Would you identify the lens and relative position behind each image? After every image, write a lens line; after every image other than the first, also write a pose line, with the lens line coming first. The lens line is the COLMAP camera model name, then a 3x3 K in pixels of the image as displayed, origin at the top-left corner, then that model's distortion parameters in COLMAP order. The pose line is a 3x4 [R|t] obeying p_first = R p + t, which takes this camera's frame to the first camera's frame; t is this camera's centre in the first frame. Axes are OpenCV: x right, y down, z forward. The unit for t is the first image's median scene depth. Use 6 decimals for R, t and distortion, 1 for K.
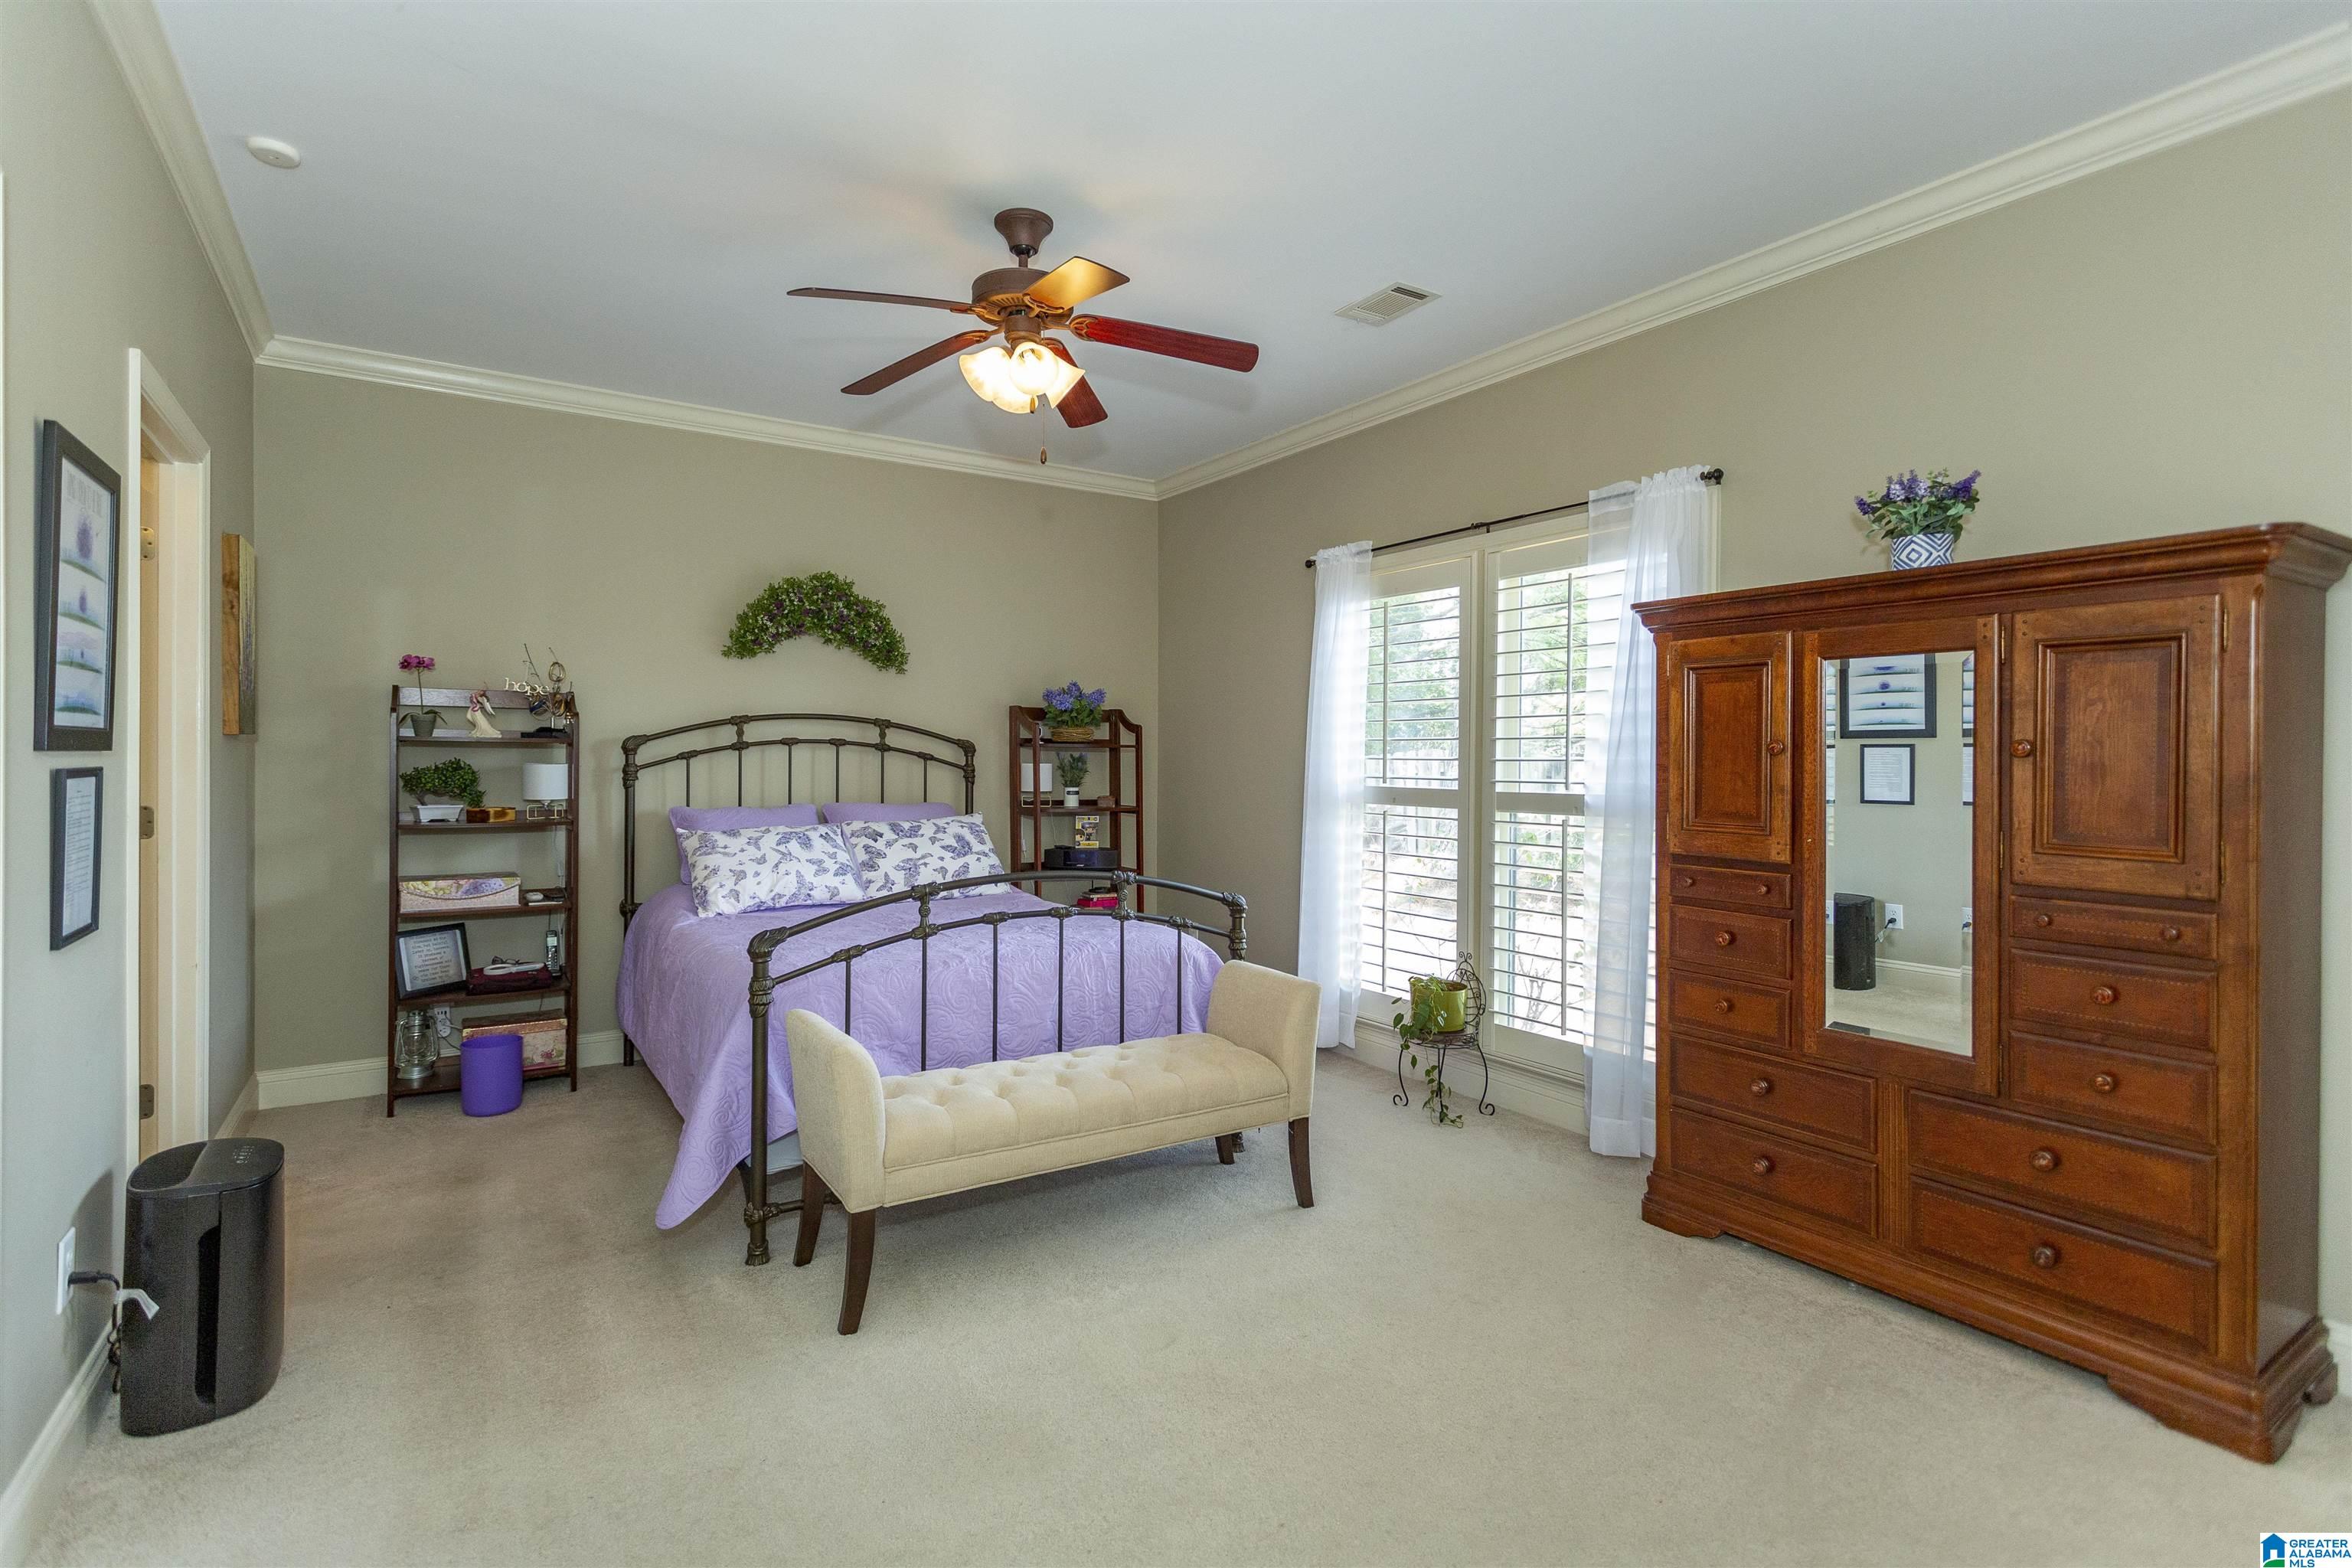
lens RADIAL K [[1102.1, 0, 1146.6], [0, 1102.1, 777.8], [0, 0, 1]] dist [0.001444, 0.001403]
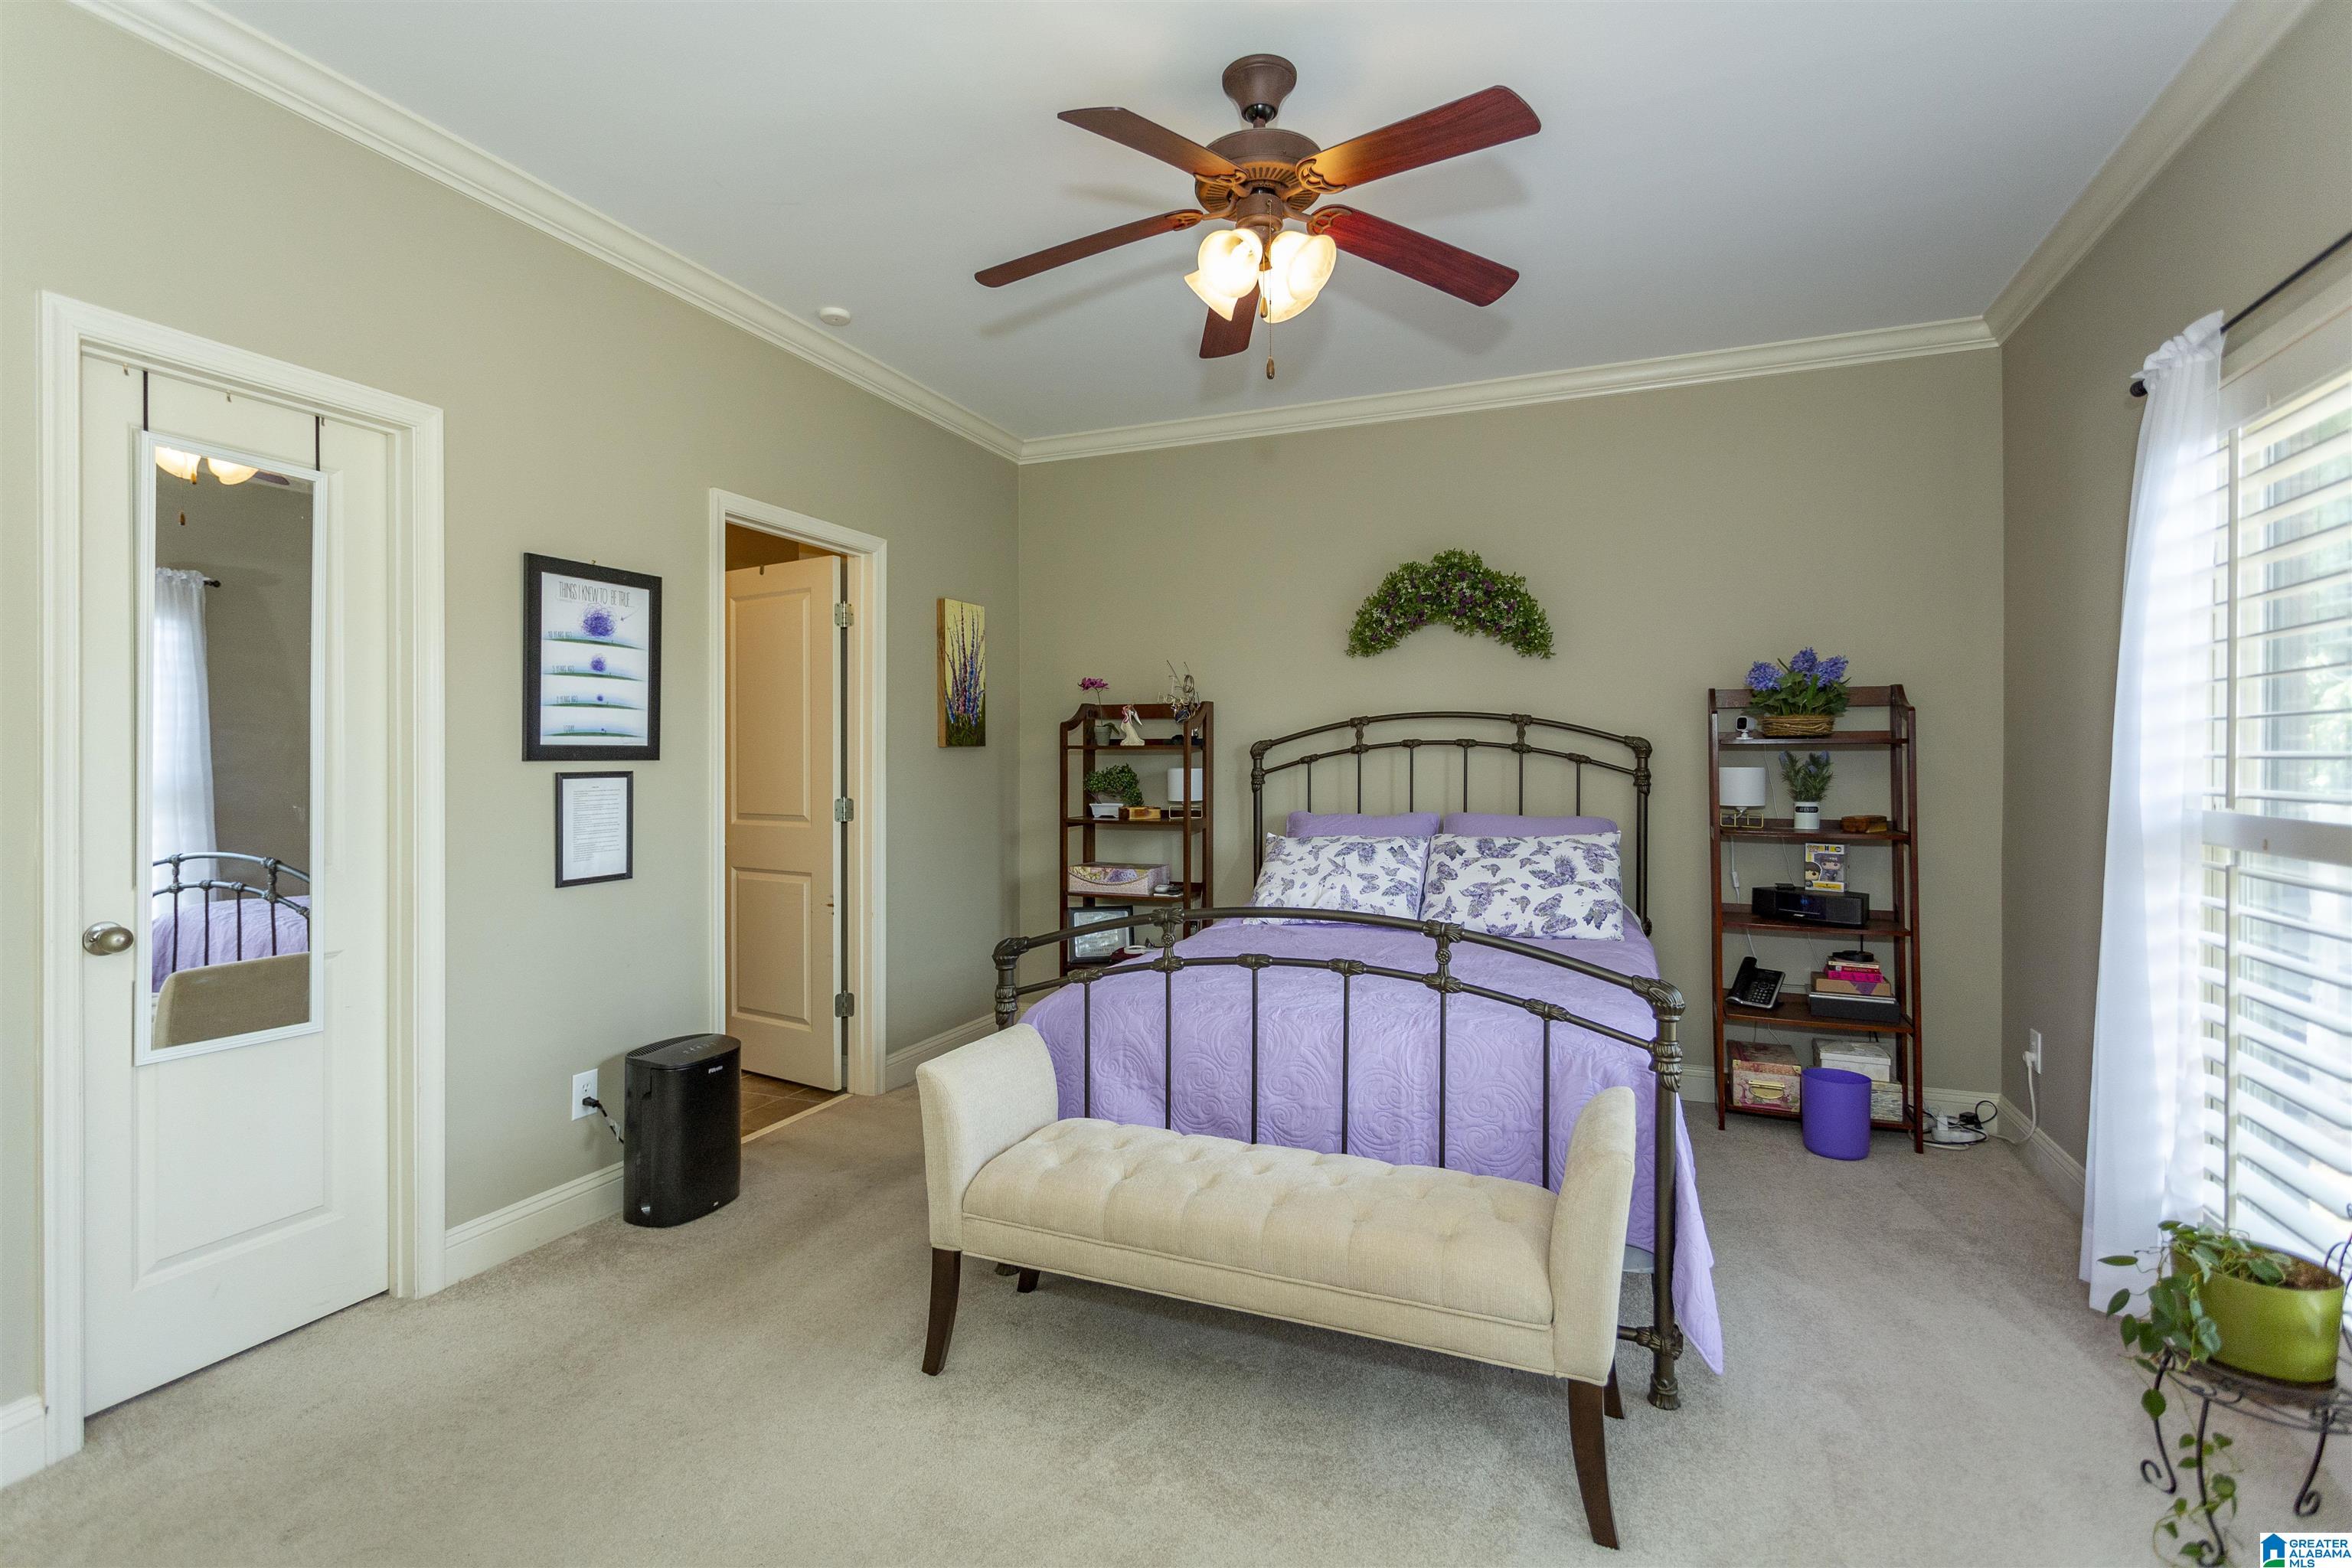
lens RADIAL K [[1102.1, 0, 1146.6], [0, 1102.1, 777.8], [0, 0, 1]] dist [0.001444, 0.001403]
pose [[0.573203, 0.005655, -0.819394, 0.304231], [-0.009090, 0.999959, 0.000543, -0.003314], [0.819363, 0.007137, 0.573231, 0.309015]]
